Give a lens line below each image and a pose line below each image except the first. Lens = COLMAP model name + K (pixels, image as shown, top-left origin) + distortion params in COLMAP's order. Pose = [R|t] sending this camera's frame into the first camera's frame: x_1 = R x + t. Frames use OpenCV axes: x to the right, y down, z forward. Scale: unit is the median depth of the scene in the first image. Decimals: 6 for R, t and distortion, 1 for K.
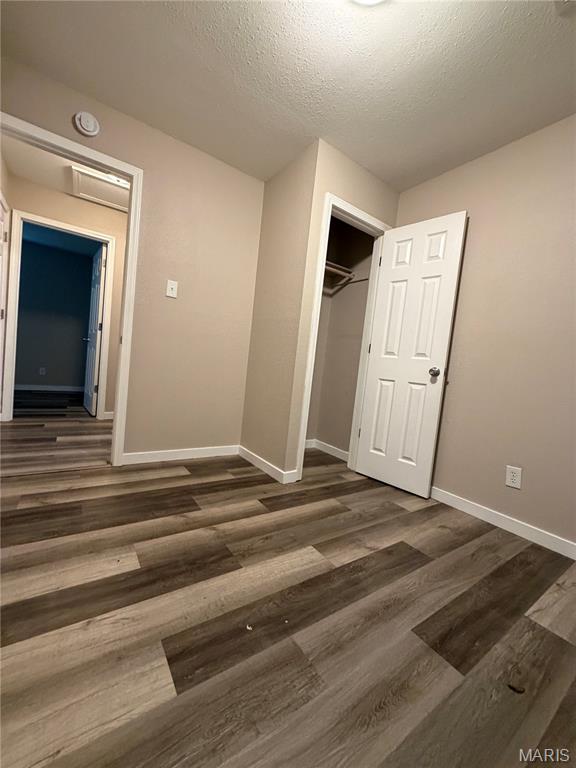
lens RADIAL K [[307.6, 0, 287.8], [0, 307.6, 376.8], [0, 0, 1]] dist [-0.002989, 0.000893]
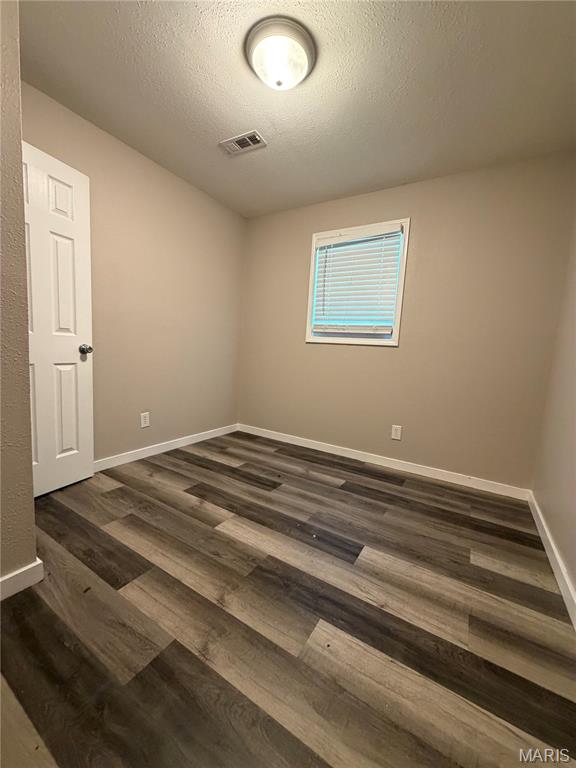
lens RADIAL K [[307.6, 0, 285.8], [0, 307.6, 390.5], [0, 0, 1]] dist [-0.002989, 0.000893]
pose [[-0.389040, -0.246035, 0.887758, -0.866620], [-0.063080, 0.968528, 0.240777, -0.219137], [-0.919059, 0.037673, -0.392316, 1.130657]]
